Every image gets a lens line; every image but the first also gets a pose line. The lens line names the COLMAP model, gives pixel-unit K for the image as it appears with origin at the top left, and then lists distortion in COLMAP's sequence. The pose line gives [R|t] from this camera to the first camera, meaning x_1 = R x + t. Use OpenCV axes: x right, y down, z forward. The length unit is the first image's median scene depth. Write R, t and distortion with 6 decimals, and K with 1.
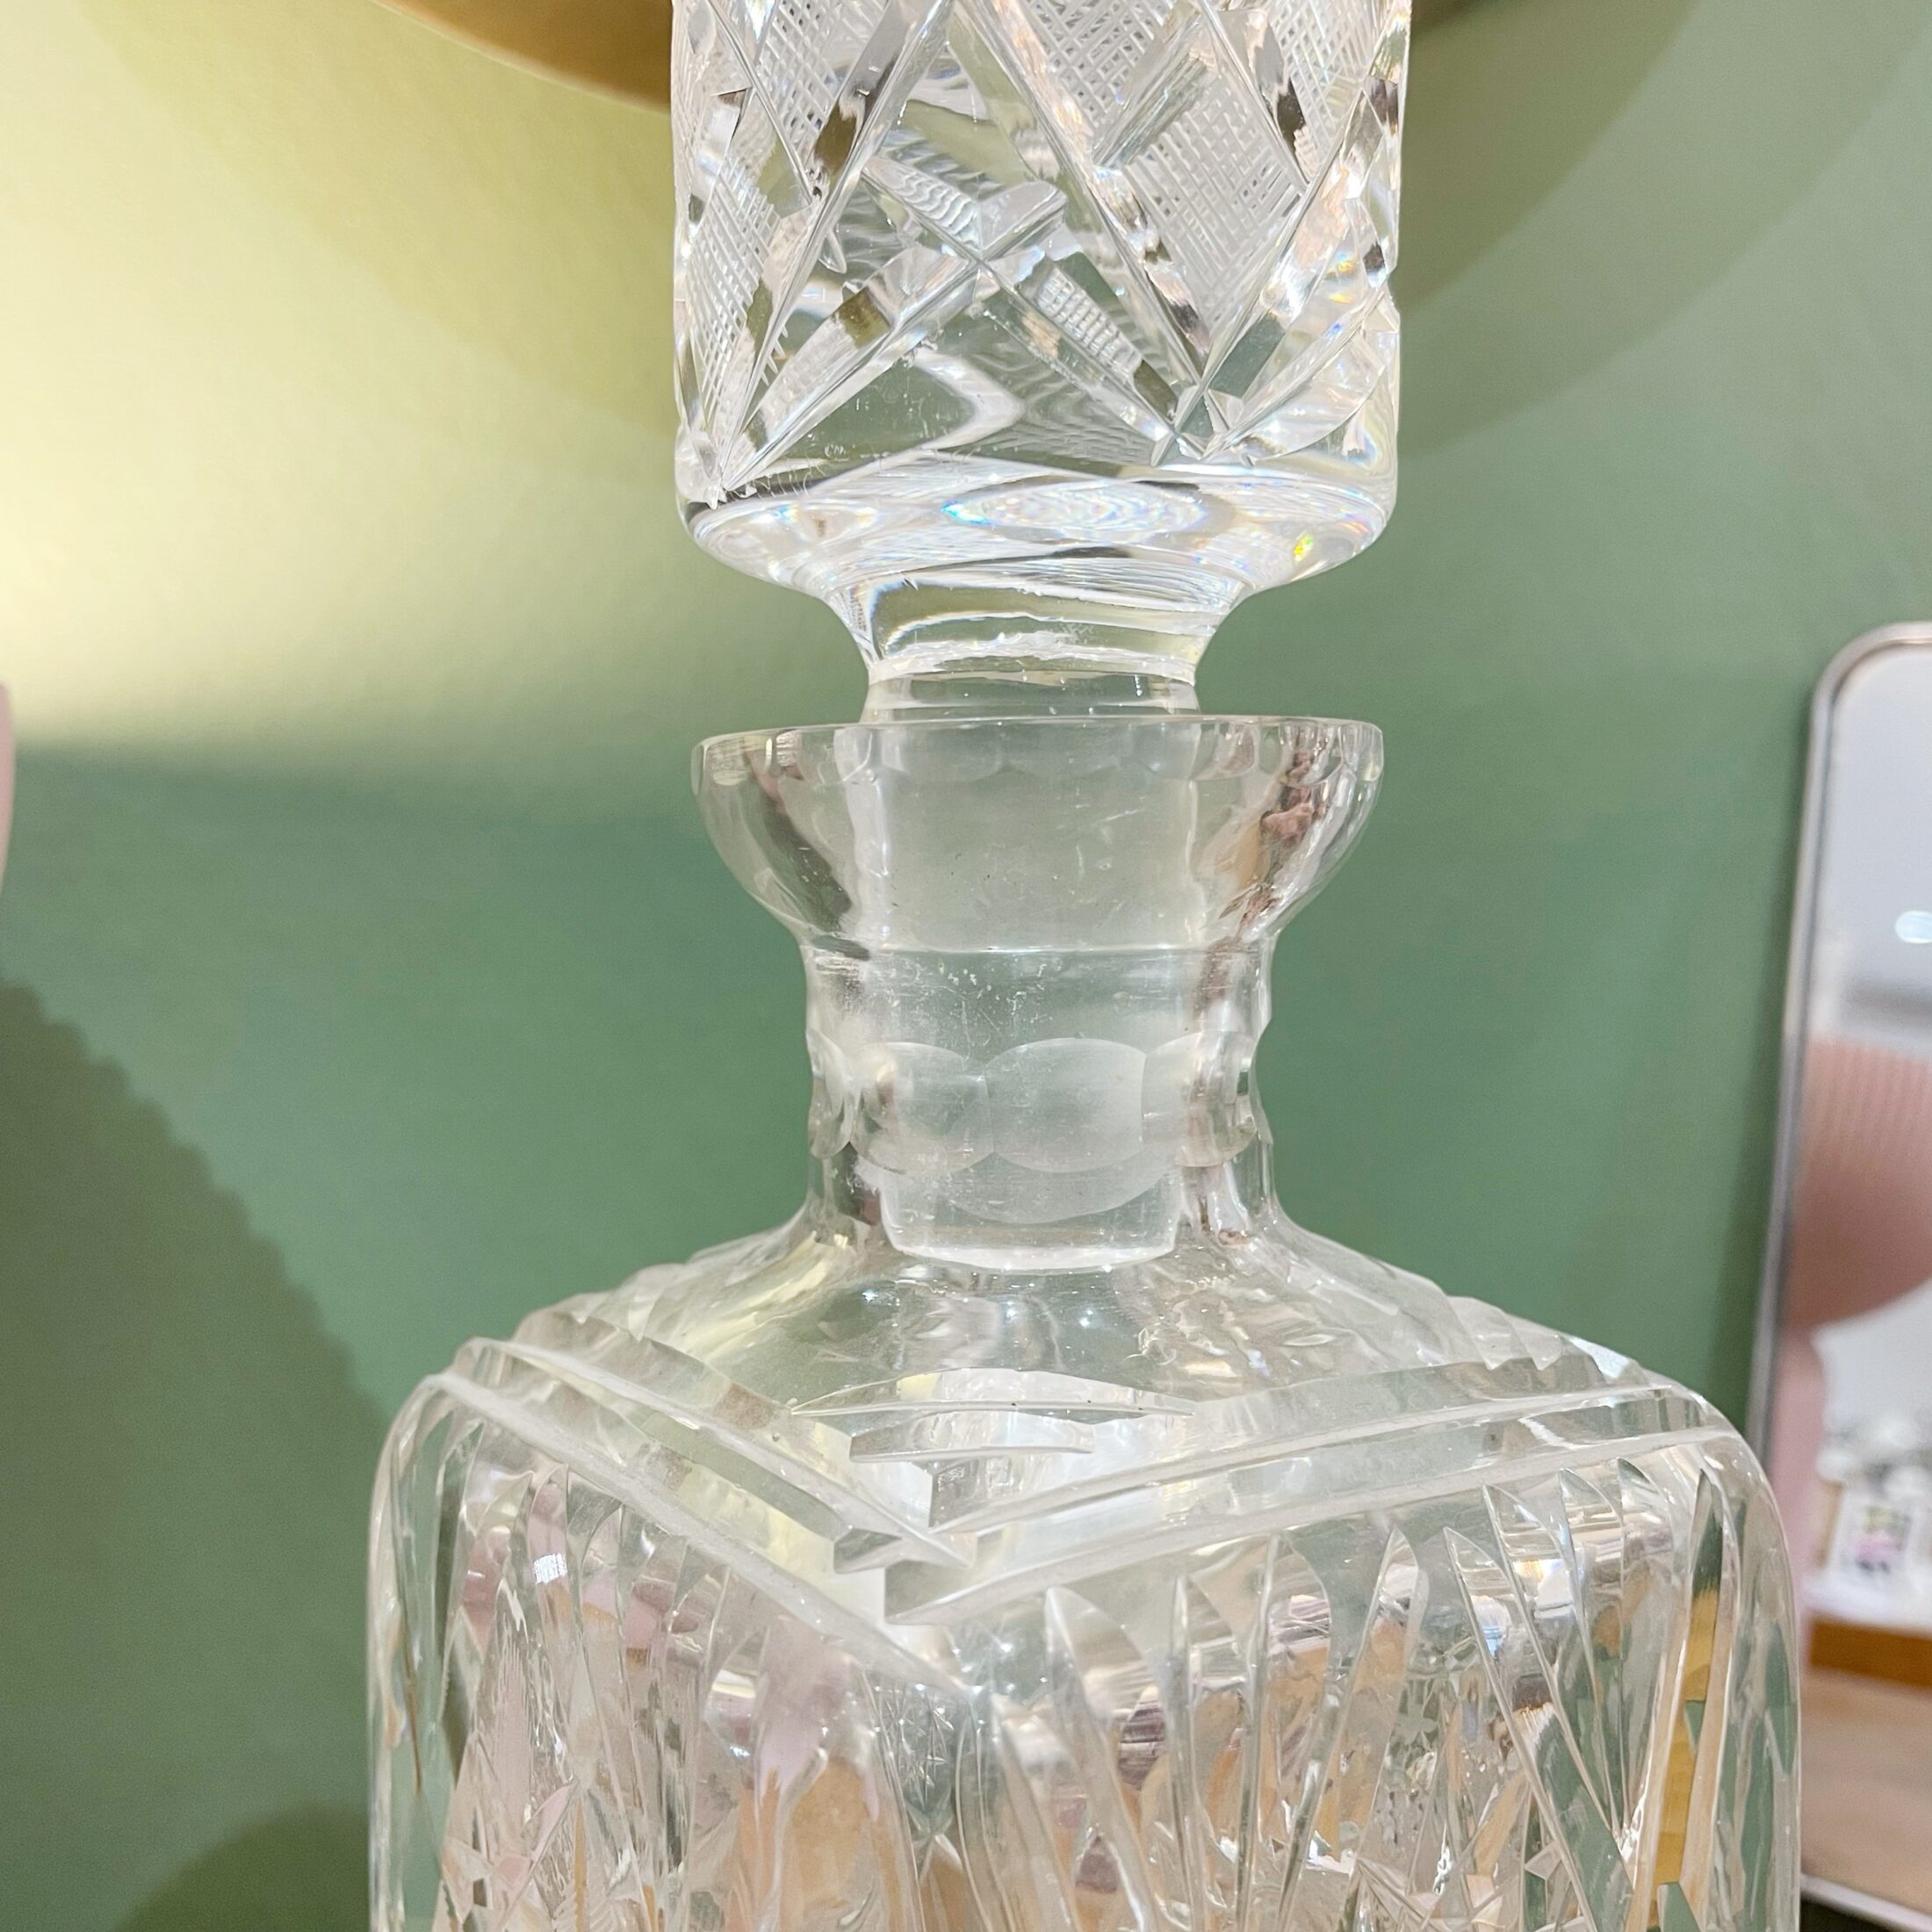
lens RADIAL K [[2023.4, 0, 917.7], [0, 2023.4, 927.9], [0, 0, 1]] dist [0.117940, -0.228100]
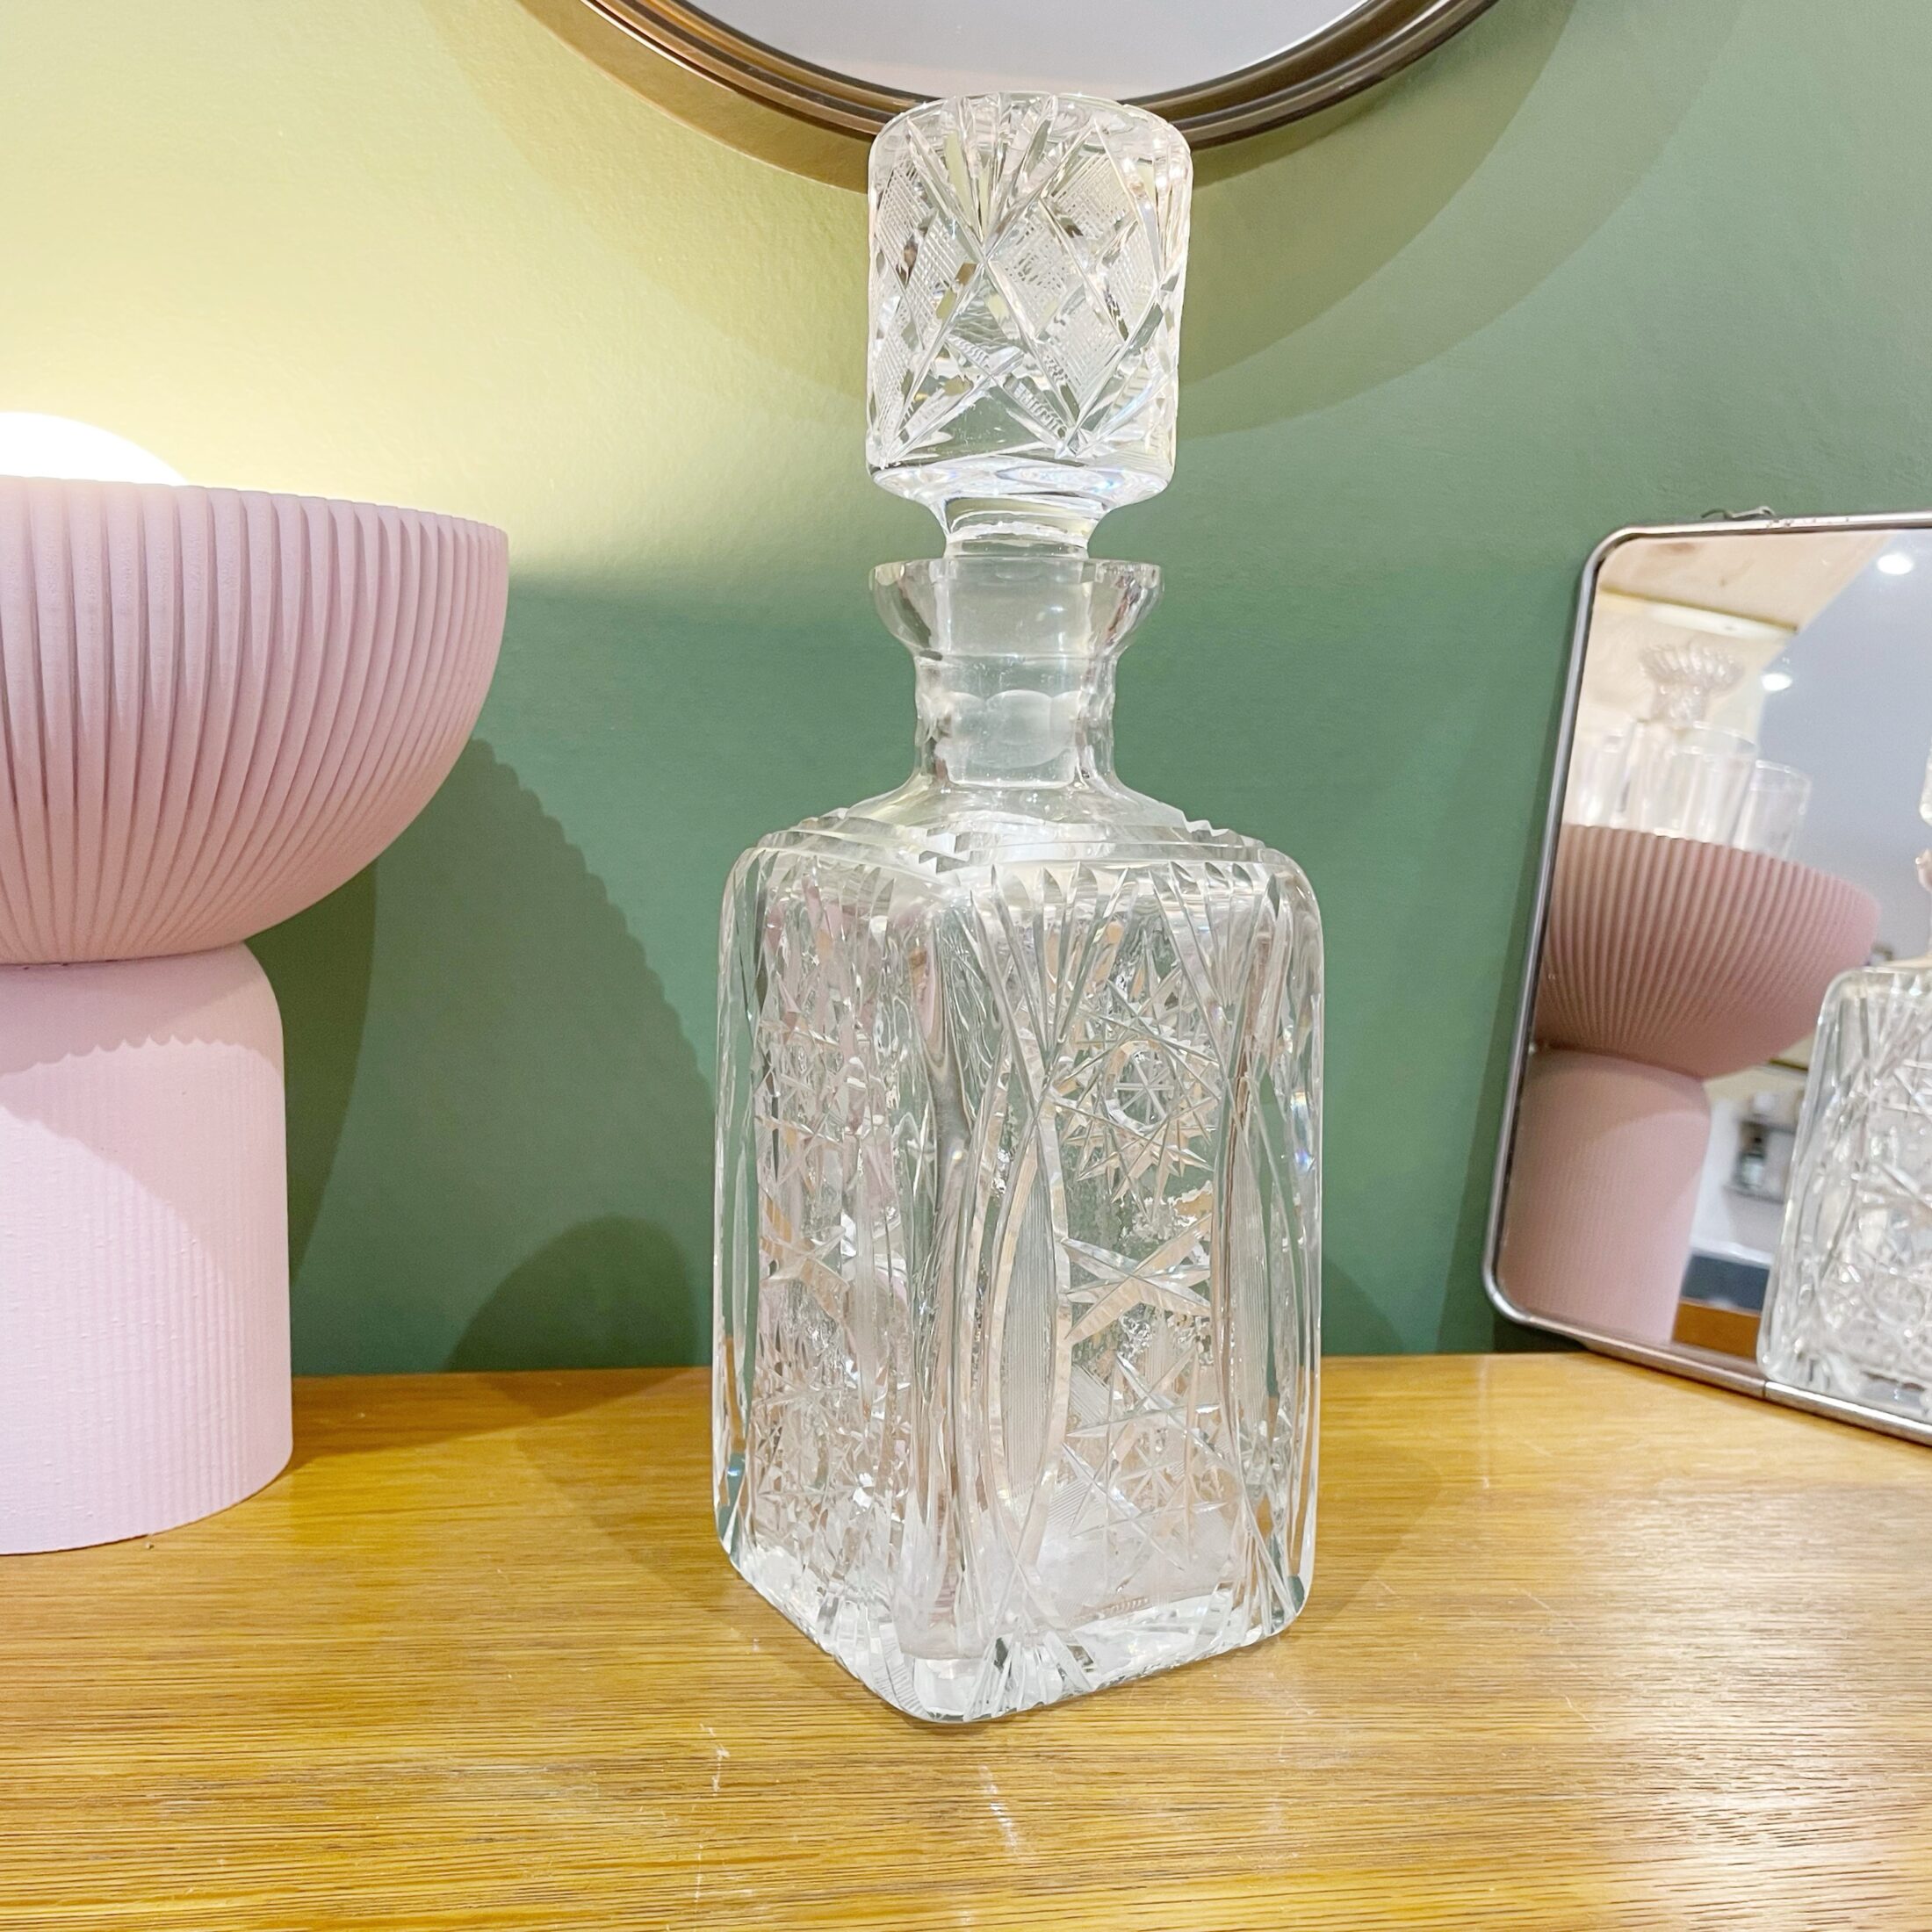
lens RADIAL K [[2023.4, 0, 917.7], [0, 2023.4, 927.9], [0, 0, 1]] dist [0.117940, -0.228100]
pose [[0.996641, 0.026153, -0.077605, 0.139122], [-0.025674, 0.999645, 0.007174, 0.311817], [0.077765, -0.005157, 0.996958, -1.374190]]
